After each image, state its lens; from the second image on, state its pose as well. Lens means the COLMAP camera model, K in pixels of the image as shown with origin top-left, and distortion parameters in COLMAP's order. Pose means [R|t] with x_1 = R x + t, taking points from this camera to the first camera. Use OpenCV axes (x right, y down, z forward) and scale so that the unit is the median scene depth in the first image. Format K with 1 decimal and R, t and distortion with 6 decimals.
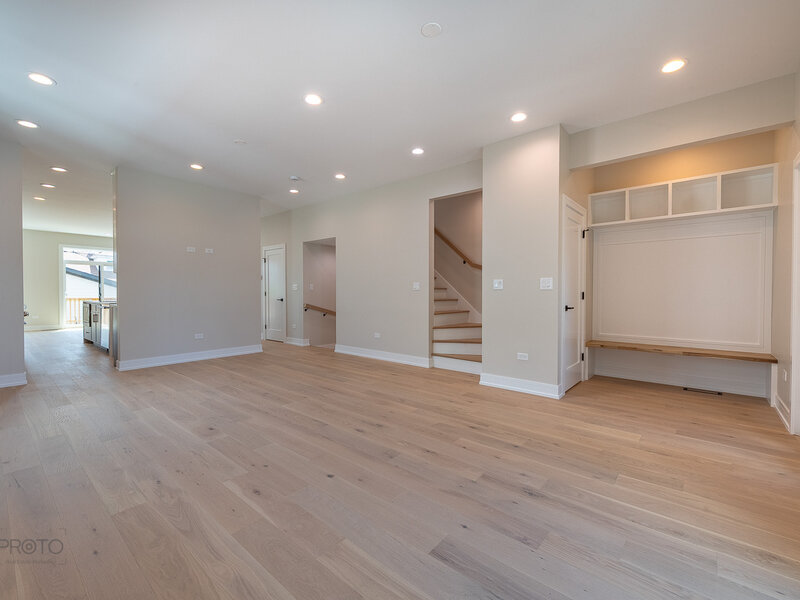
lens RADIAL K [[359.4, 0, 398.7], [0, 359.4, 297.4], [0, 0, 1]] dist [0.014409, -0.003916]
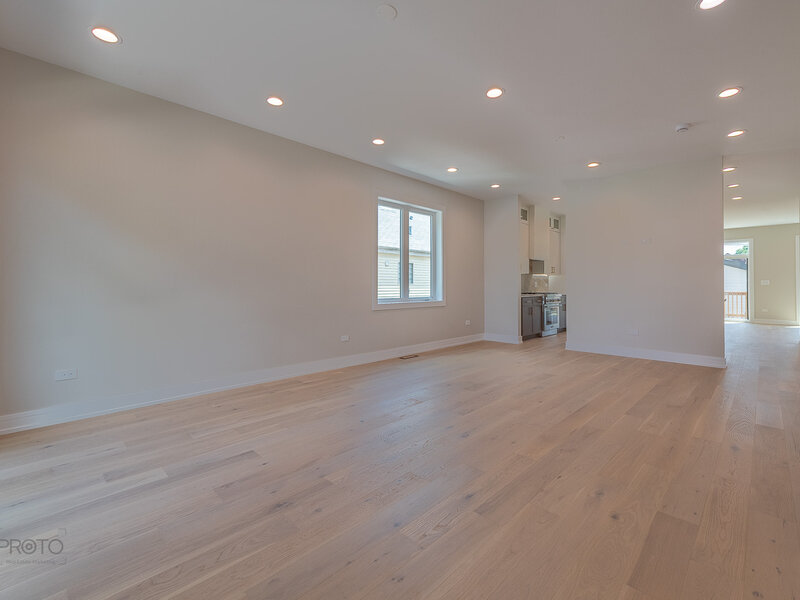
lens RADIAL K [[359.4, 0, 417.9], [0, 359.4, 296.8], [0, 0, 1]] dist [0.014409, -0.003916]
pose [[-0.049177, 0.029405, -0.998357, 0.818974], [-0.015895, 0.999417, 0.030219, -0.014141], [0.998664, 0.017355, -0.048681, 0.907456]]
